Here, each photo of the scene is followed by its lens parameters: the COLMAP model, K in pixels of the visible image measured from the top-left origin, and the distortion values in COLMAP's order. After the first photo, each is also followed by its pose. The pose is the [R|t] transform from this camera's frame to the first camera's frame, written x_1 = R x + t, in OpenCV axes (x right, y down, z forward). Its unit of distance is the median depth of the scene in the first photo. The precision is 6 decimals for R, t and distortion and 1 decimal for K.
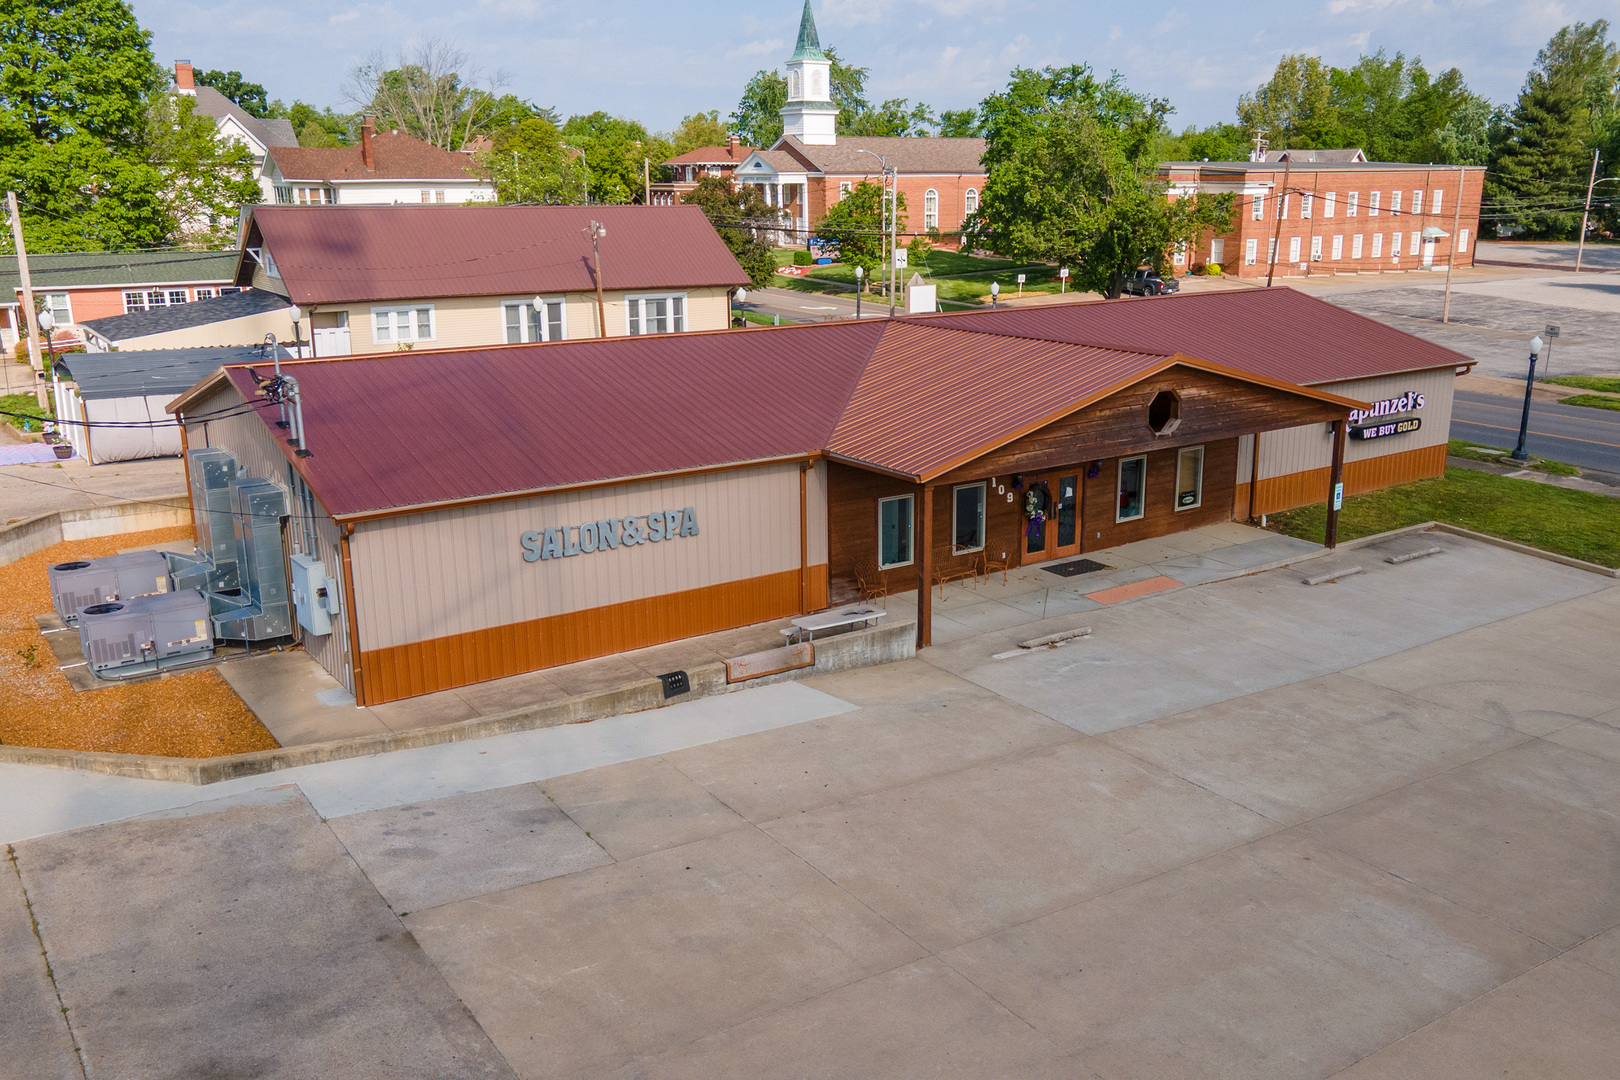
lens RADIAL K [[1384.8, 0, 862.6], [0, 1384.8, 542.2], [0, 0, 1]] dist [0.026710, -0.002566]
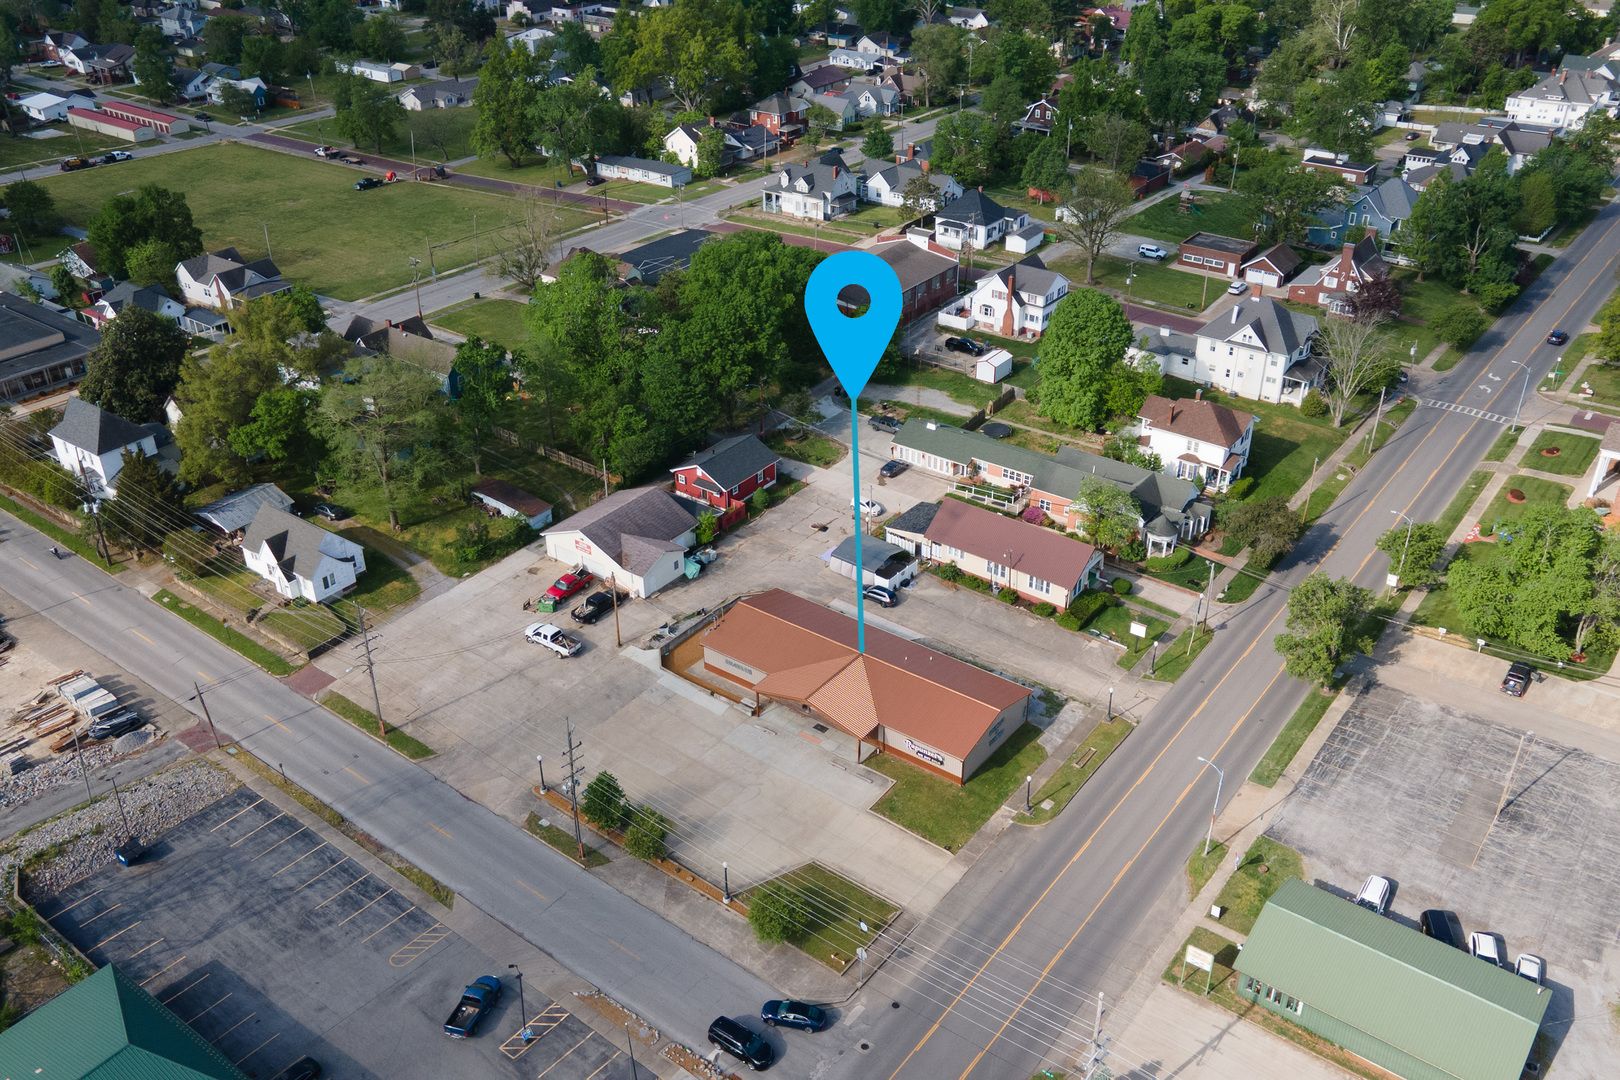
lens RADIAL K [[1327.6, 0, 811.3], [0, 1327.6, 571.9], [0, 0, 1]] dist [0.107778, -0.400874]
pose [[0.305258, 0.492059, -0.815289, 3.409312], [-0.238202, 0.868391, 0.434922, -2.287656], [0.921996, 0.061440, 0.382293, -0.681975]]
